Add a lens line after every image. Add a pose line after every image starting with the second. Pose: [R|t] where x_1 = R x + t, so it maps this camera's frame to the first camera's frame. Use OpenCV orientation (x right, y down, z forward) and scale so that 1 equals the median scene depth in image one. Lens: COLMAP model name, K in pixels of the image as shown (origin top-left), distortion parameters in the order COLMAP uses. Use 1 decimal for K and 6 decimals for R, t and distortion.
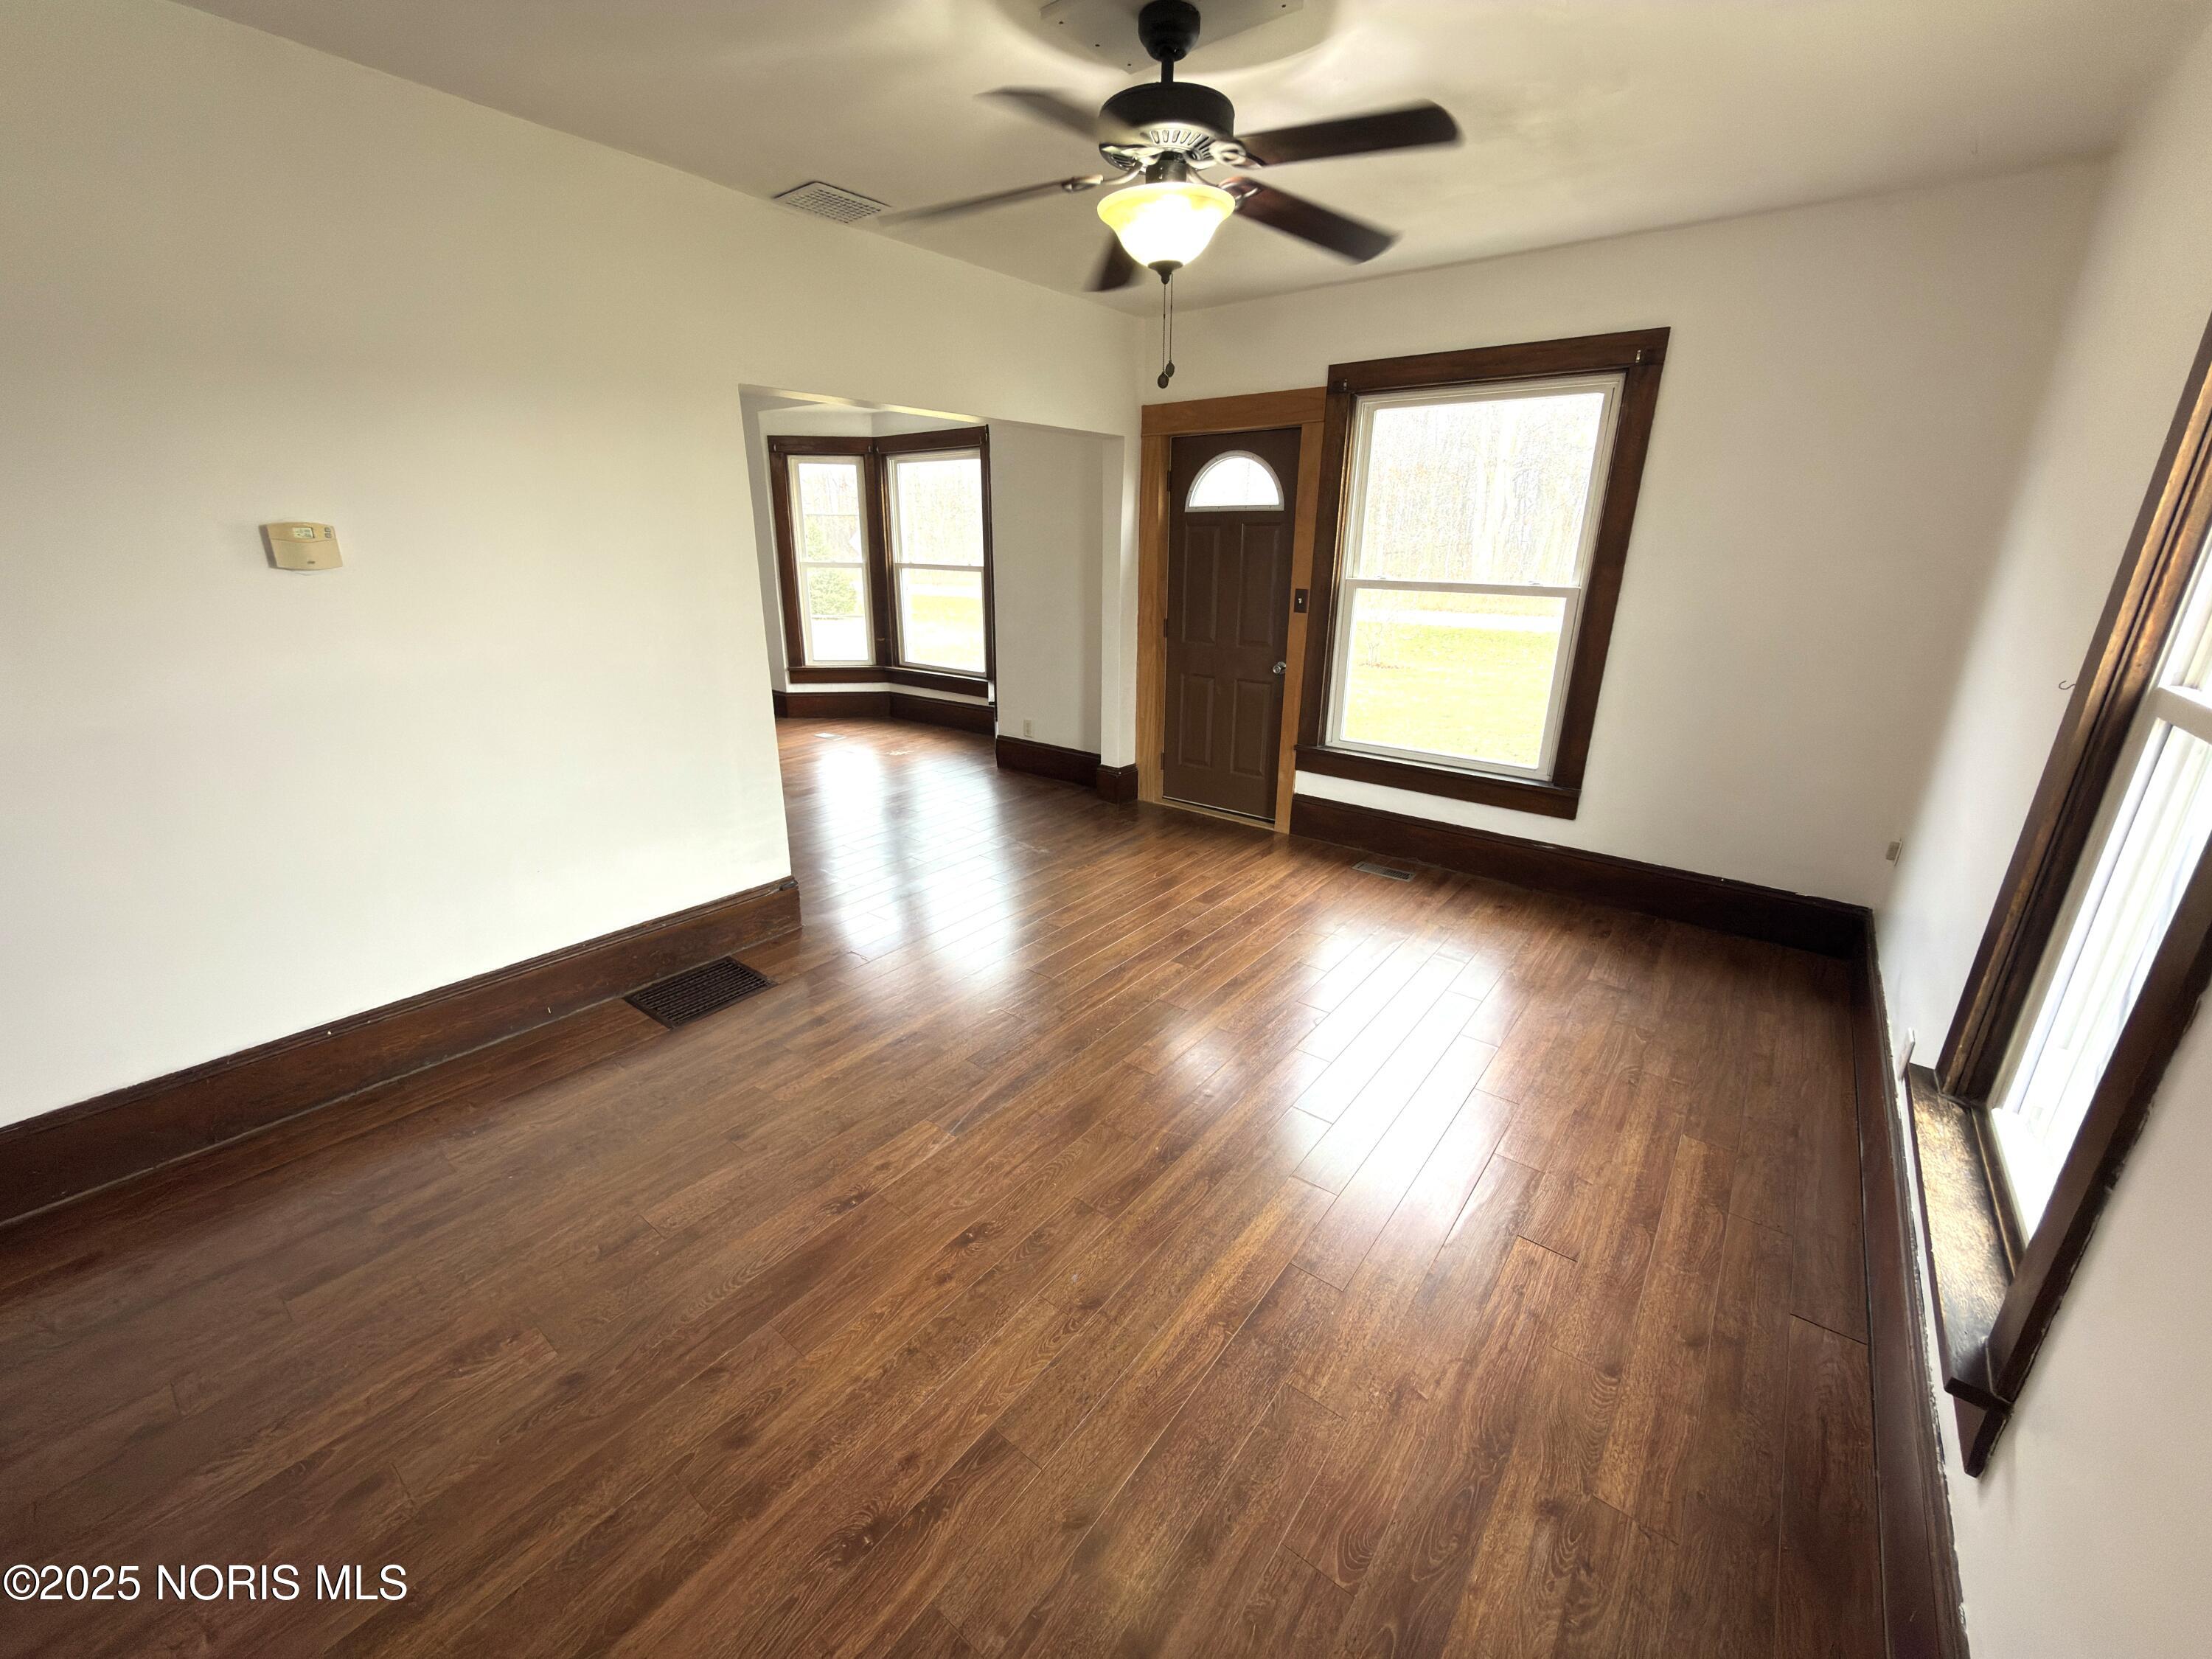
lens RADIAL K [[885.2, 0, 1106.0], [0, 885.2, 829.5], [0, 0, 1]] dist [0.001411, -0.000049]
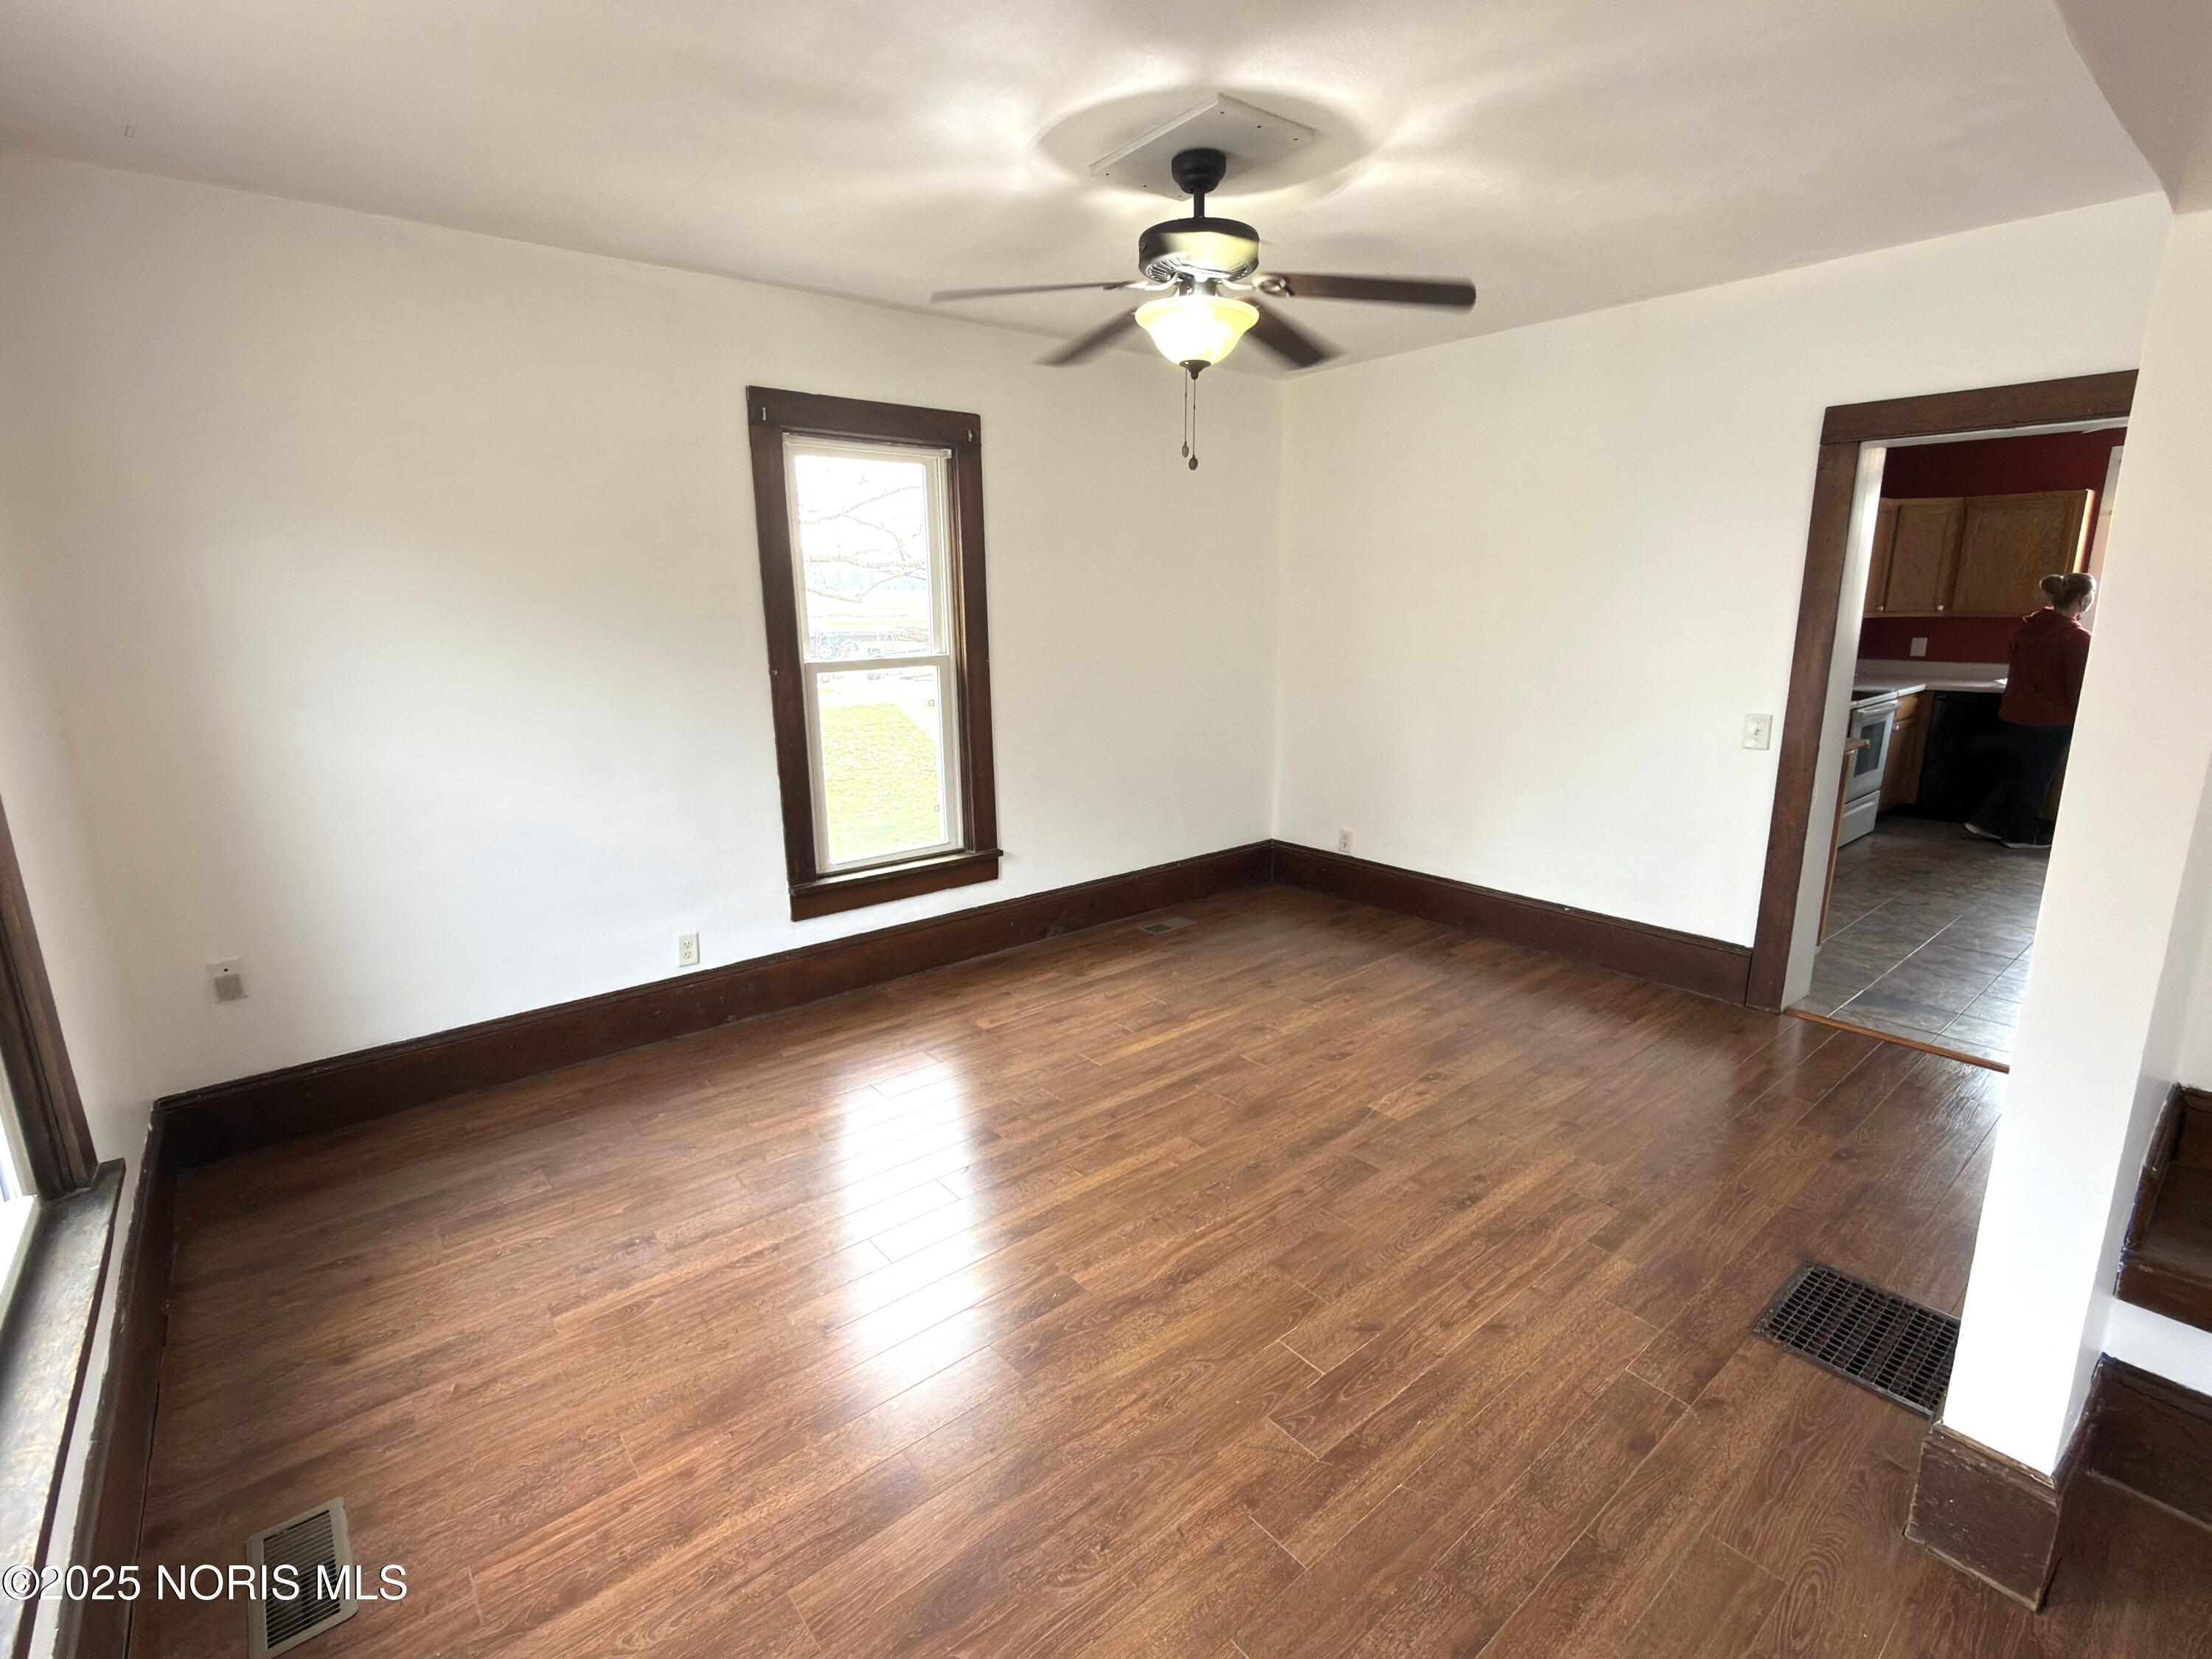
lens RADIAL K [[1037.3, 0, 1106.0], [0, 1037.3, 829.5], [0, 0, 1]] dist [-0.000325, -0.000289]
pose [[-0.975829, -0.047848, 0.213232, -0.119923], [0.071170, 0.852960, 0.517102, -0.764912], [-0.206621, 0.519779, -0.828938, 2.237004]]
